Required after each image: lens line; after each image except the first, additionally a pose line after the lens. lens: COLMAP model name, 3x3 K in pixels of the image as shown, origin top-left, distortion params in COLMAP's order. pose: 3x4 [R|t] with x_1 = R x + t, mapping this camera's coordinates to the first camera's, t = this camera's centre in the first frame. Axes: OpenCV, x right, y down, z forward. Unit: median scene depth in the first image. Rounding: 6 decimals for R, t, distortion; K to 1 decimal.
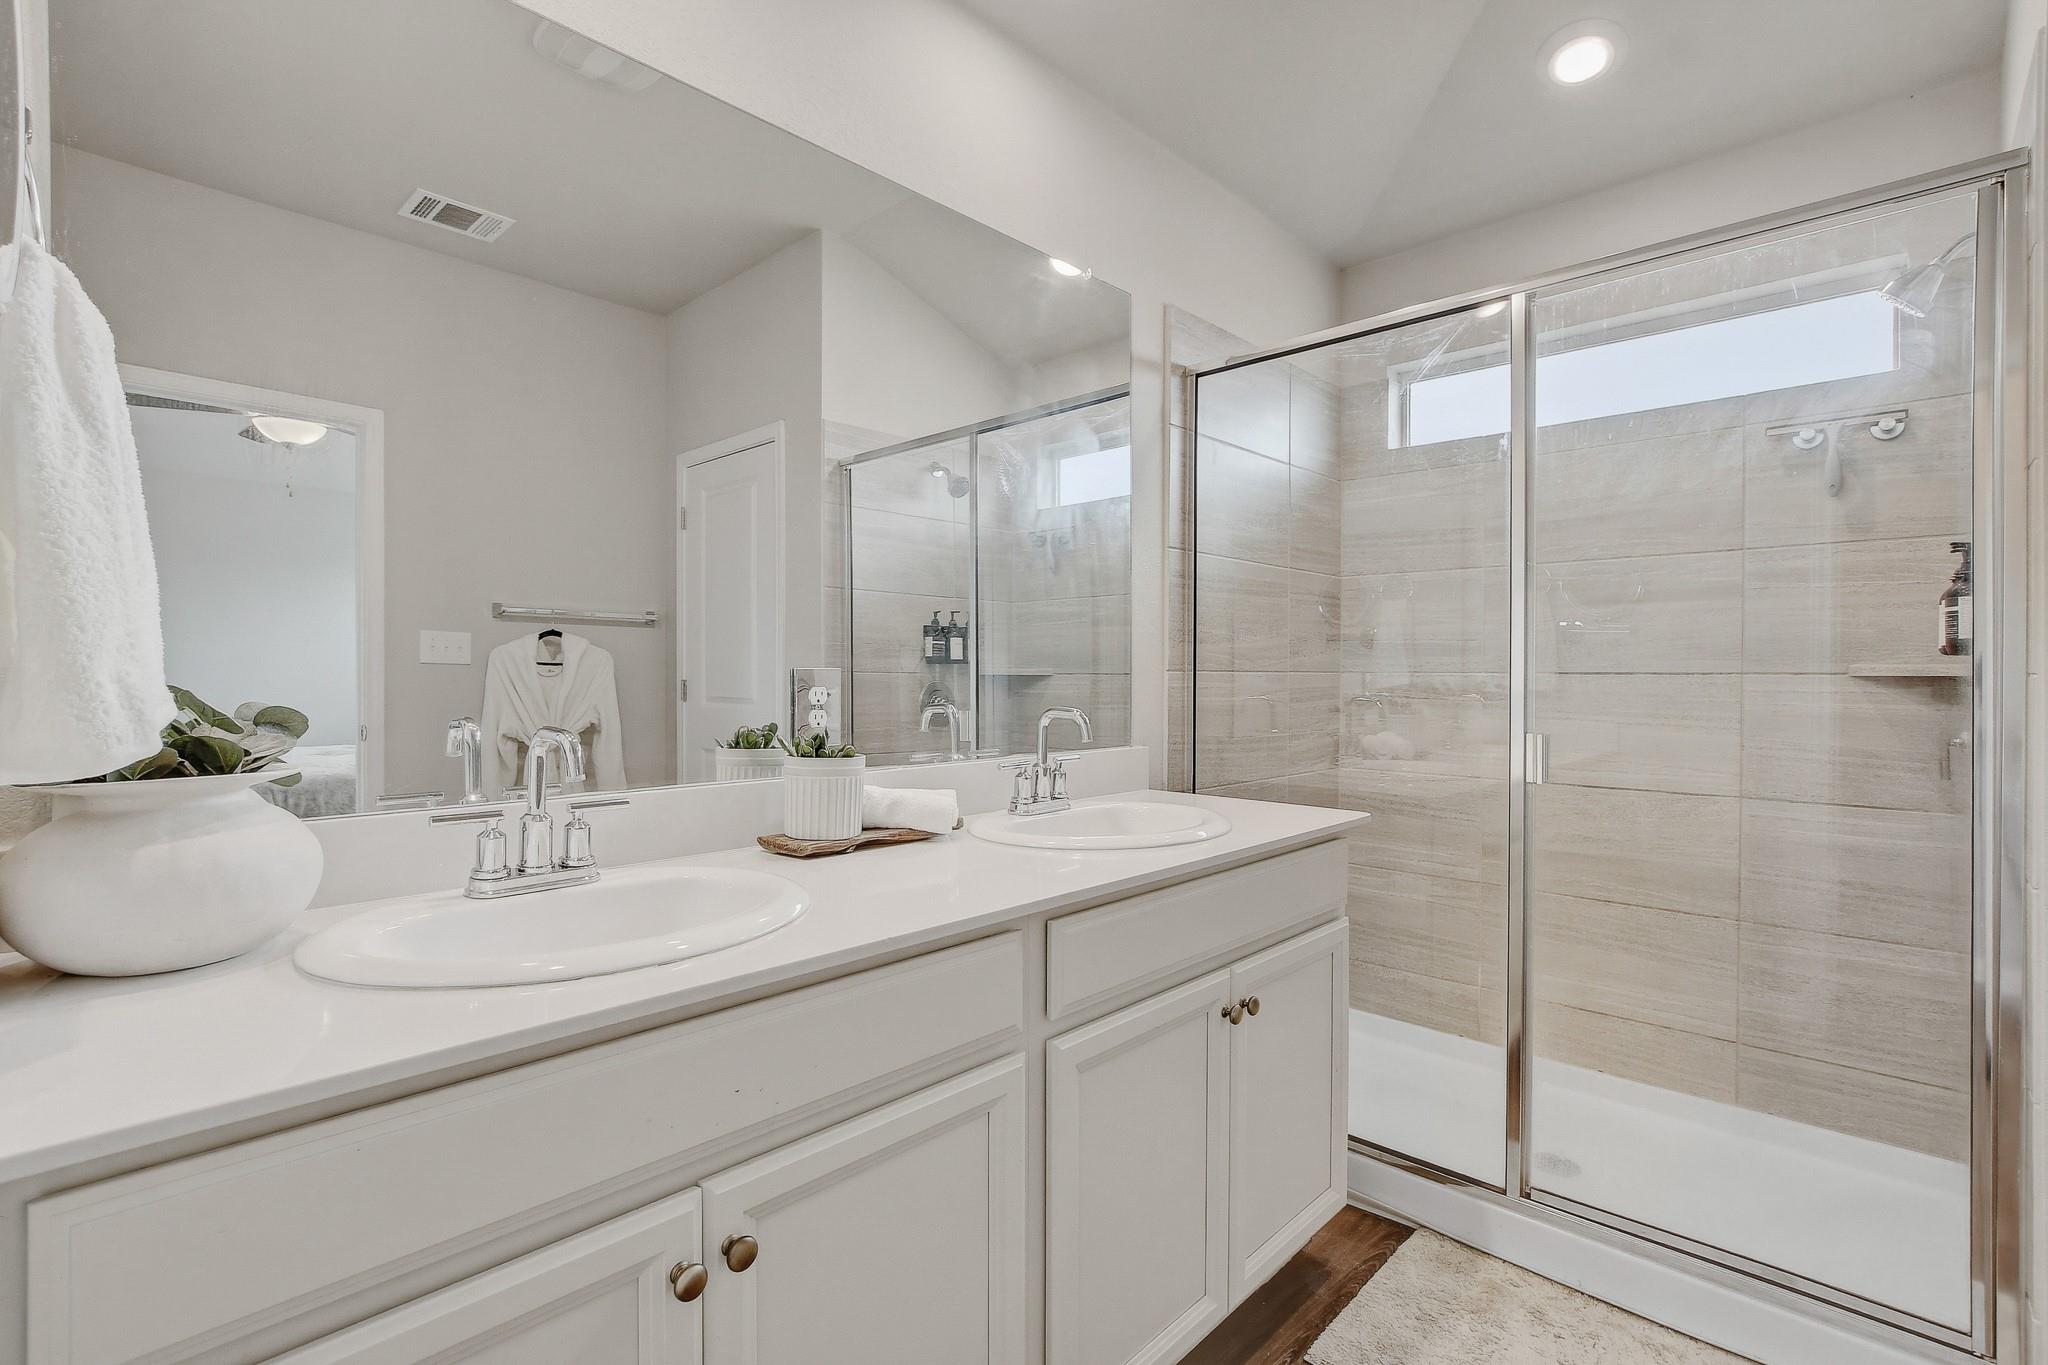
lens RADIAL K [[946.3, 0, 1024.0], [0, 946.3, 682.5], [0, 0, 1]] dist [-0.011401, -0.000134]
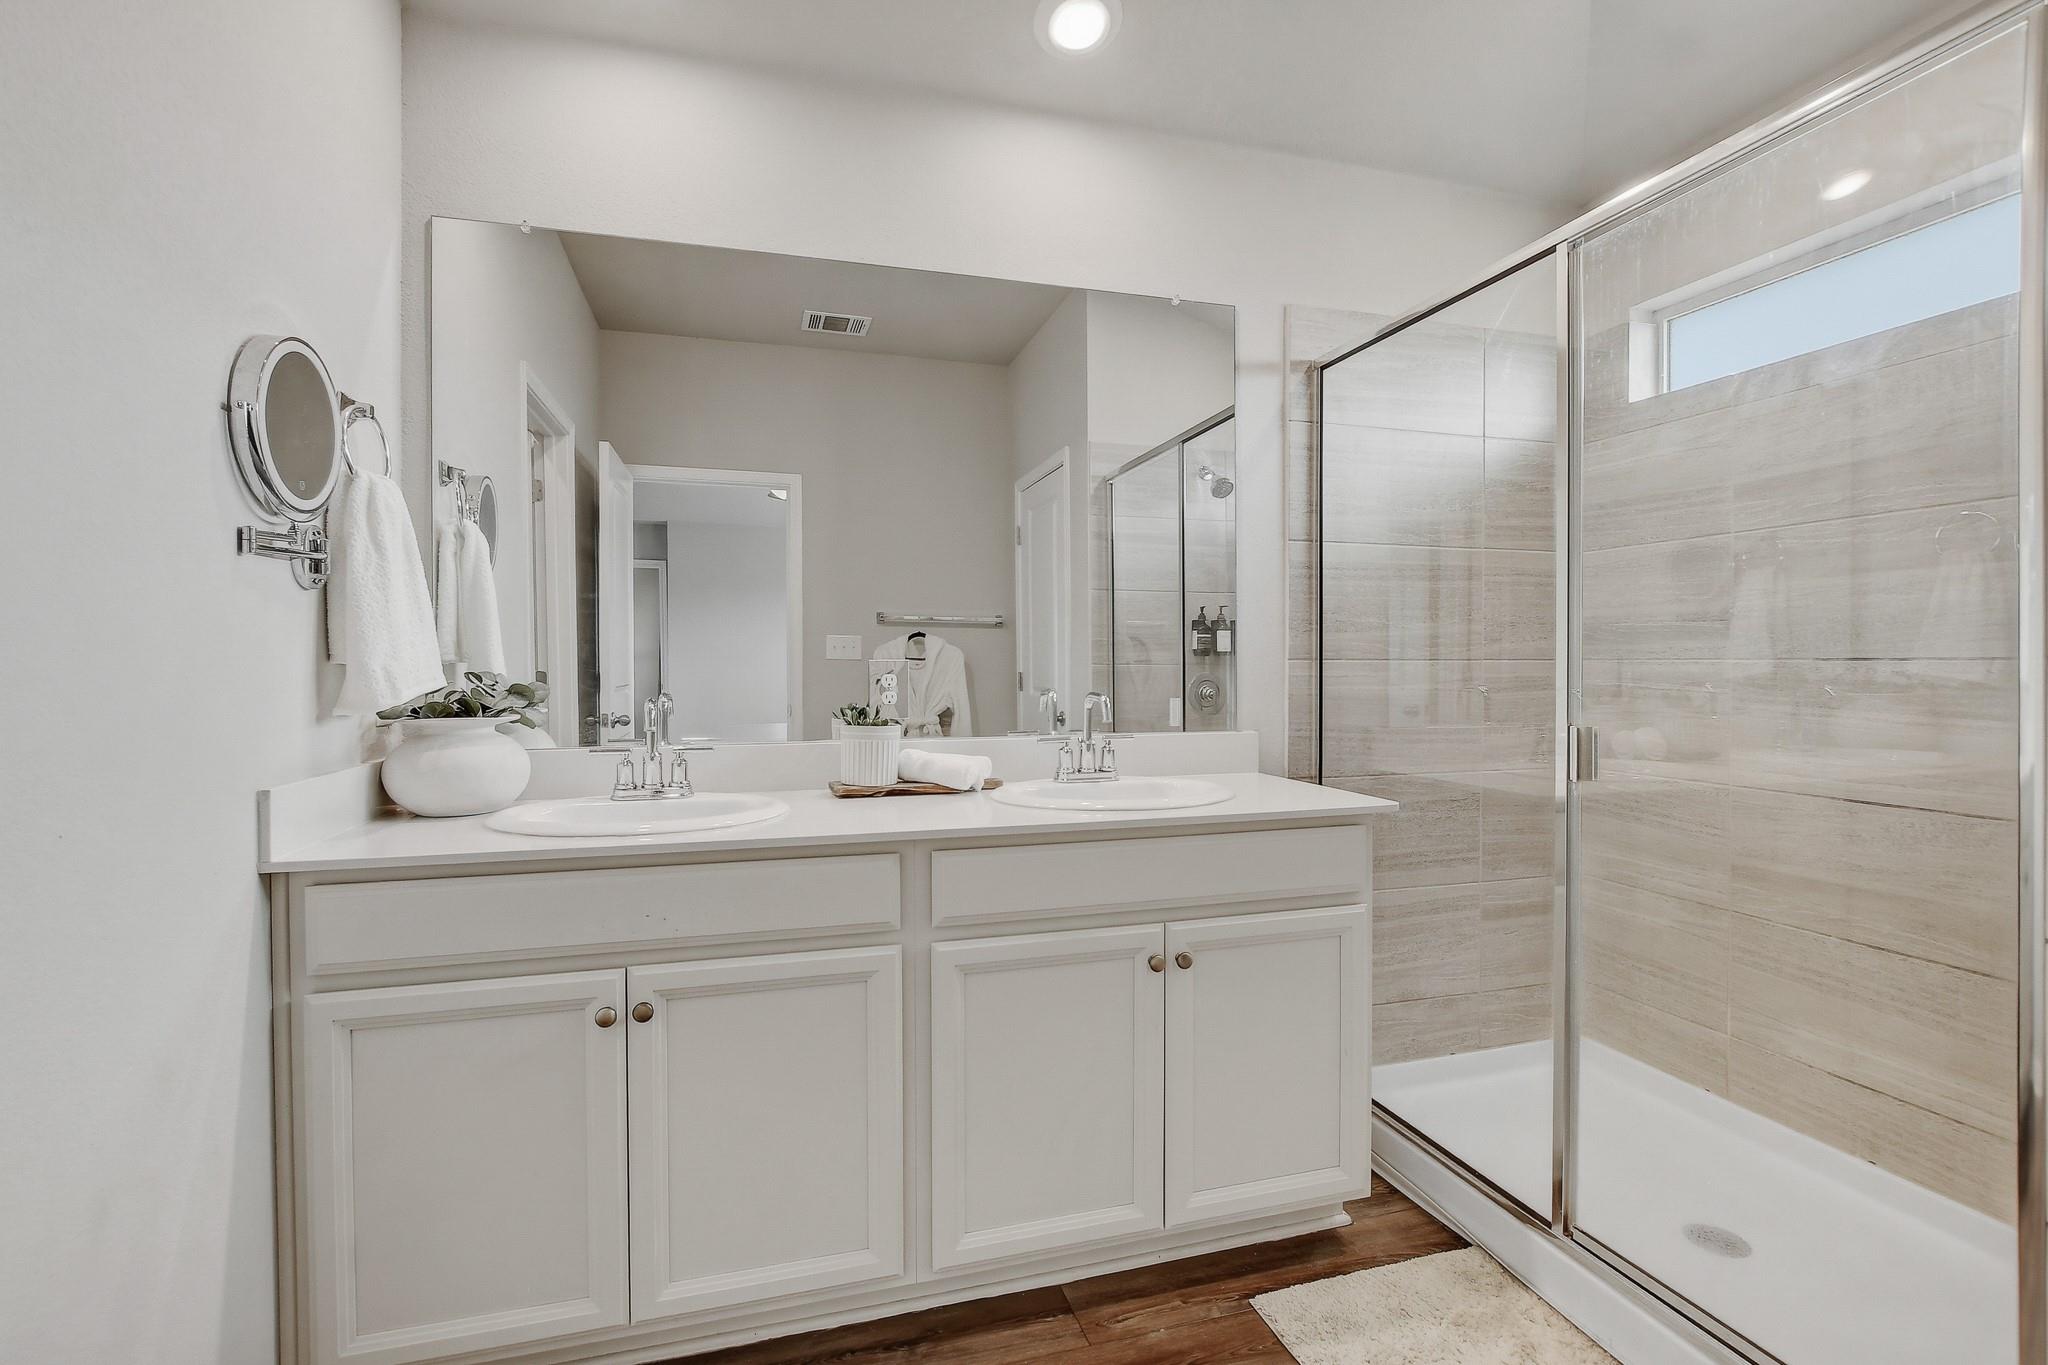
lens RADIAL K [[946.3, 0, 1024.0], [0, 946.3, 682.5], [0, 0, 1]] dist [-0.011401, -0.000134]
pose [[0.865090, 0.003151, -0.501607, 0.413780], [0.000387, 0.999976, 0.006950, 0.004591], [0.501616, -0.006206, 0.865068, -0.036749]]
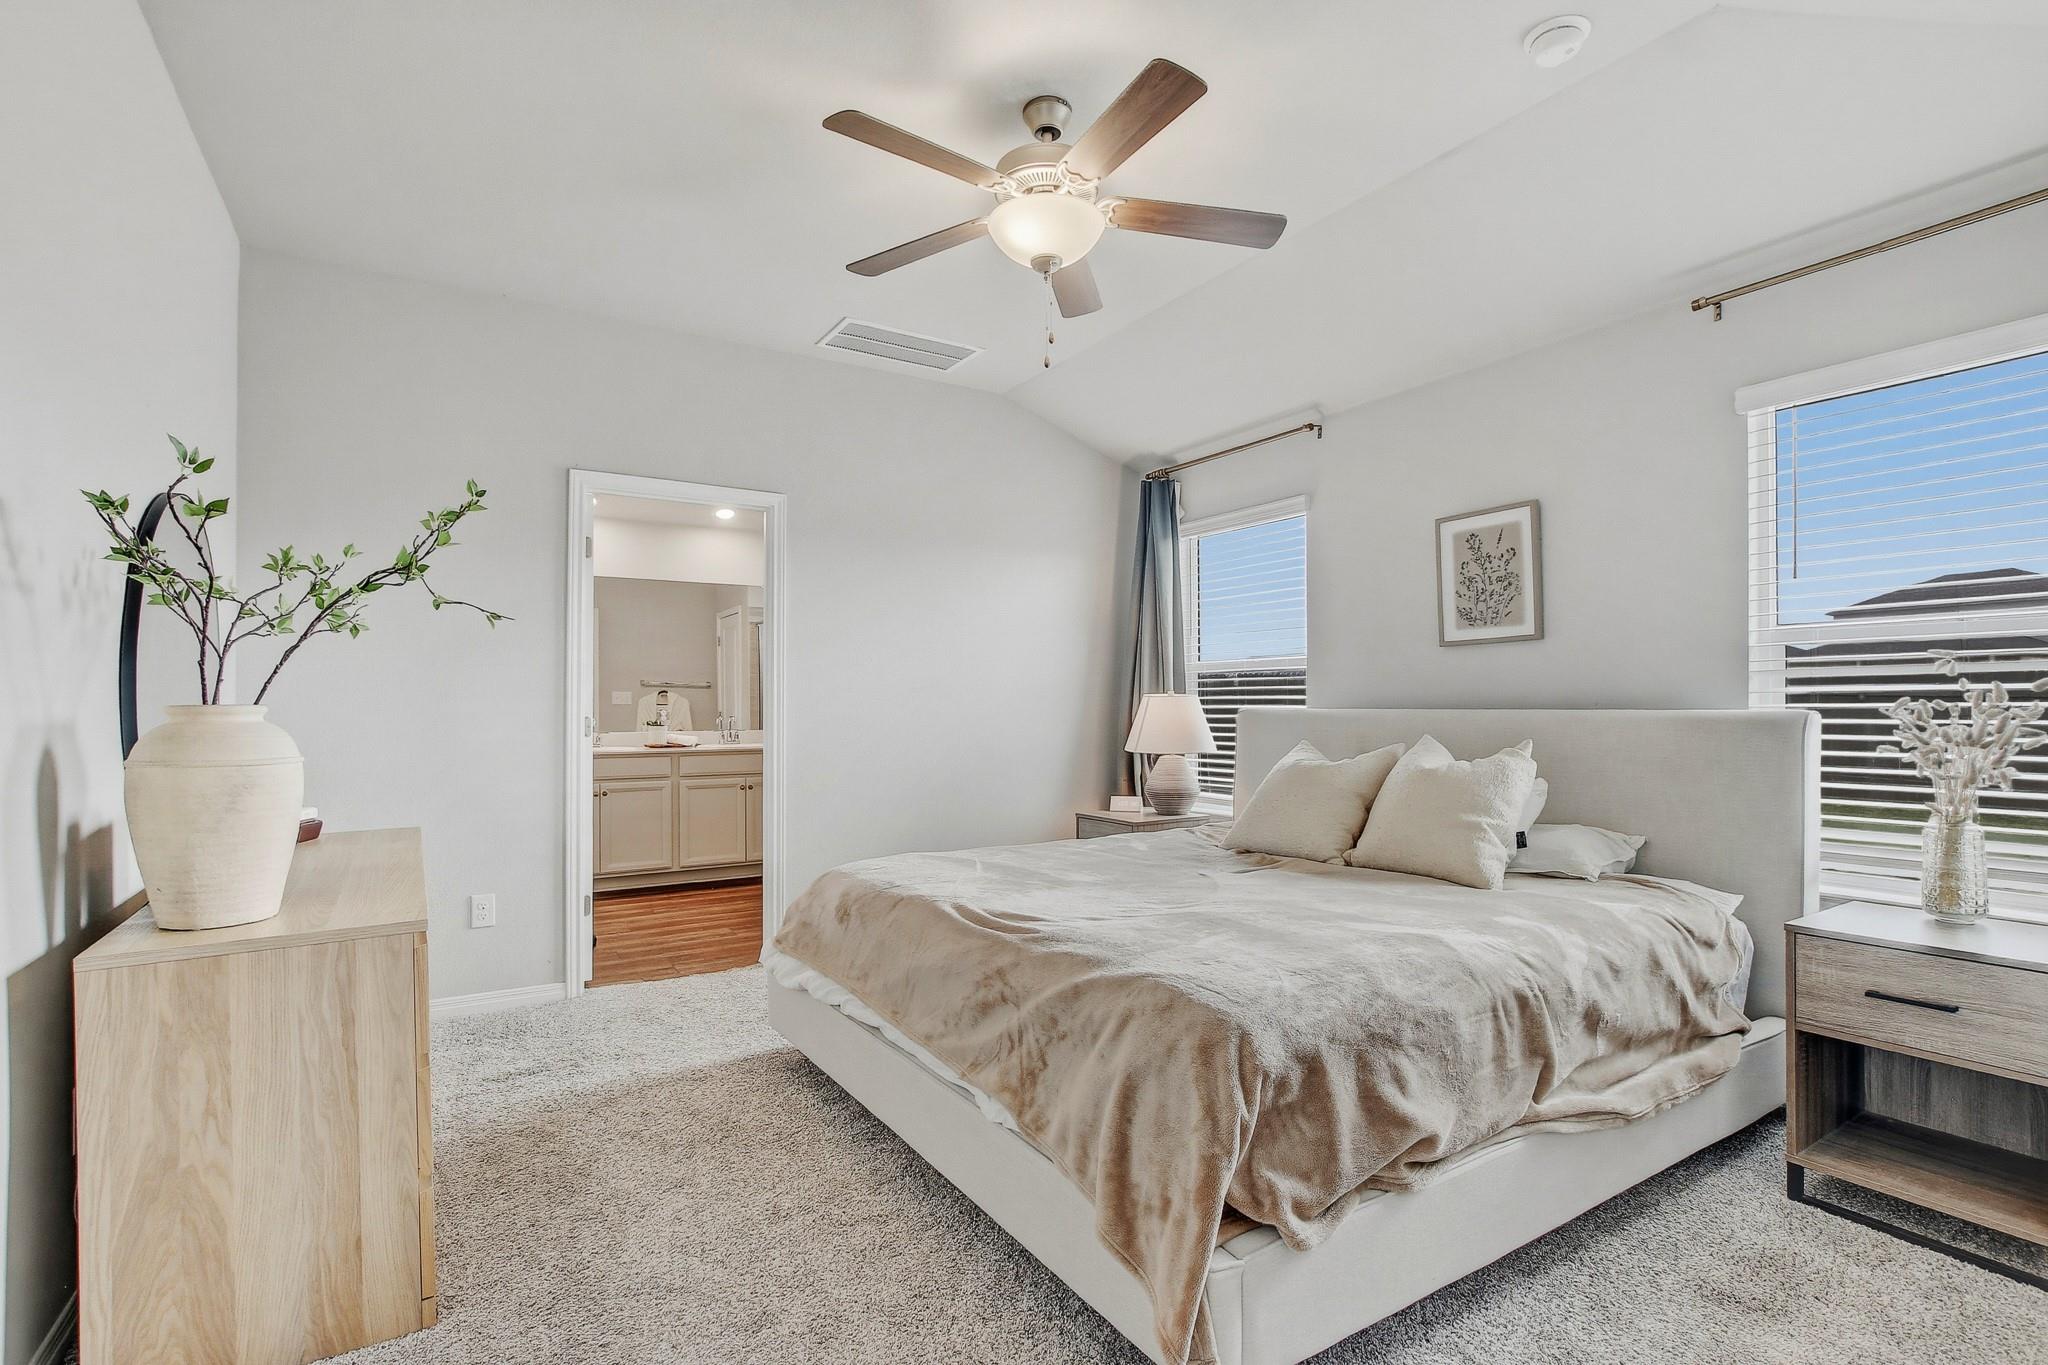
lens RADIAL K [[955.7, 0, 1025.2], [0, 955.7, 713.0], [0, 0, 1]] dist [-0.010395, -0.000148]
pose [[0.968599, -0.003718, -0.248599, 1.588716], [0.002139, 0.999976, -0.006620, 0.031102], [0.248617, 0.005881, 0.968584, -1.788456]]
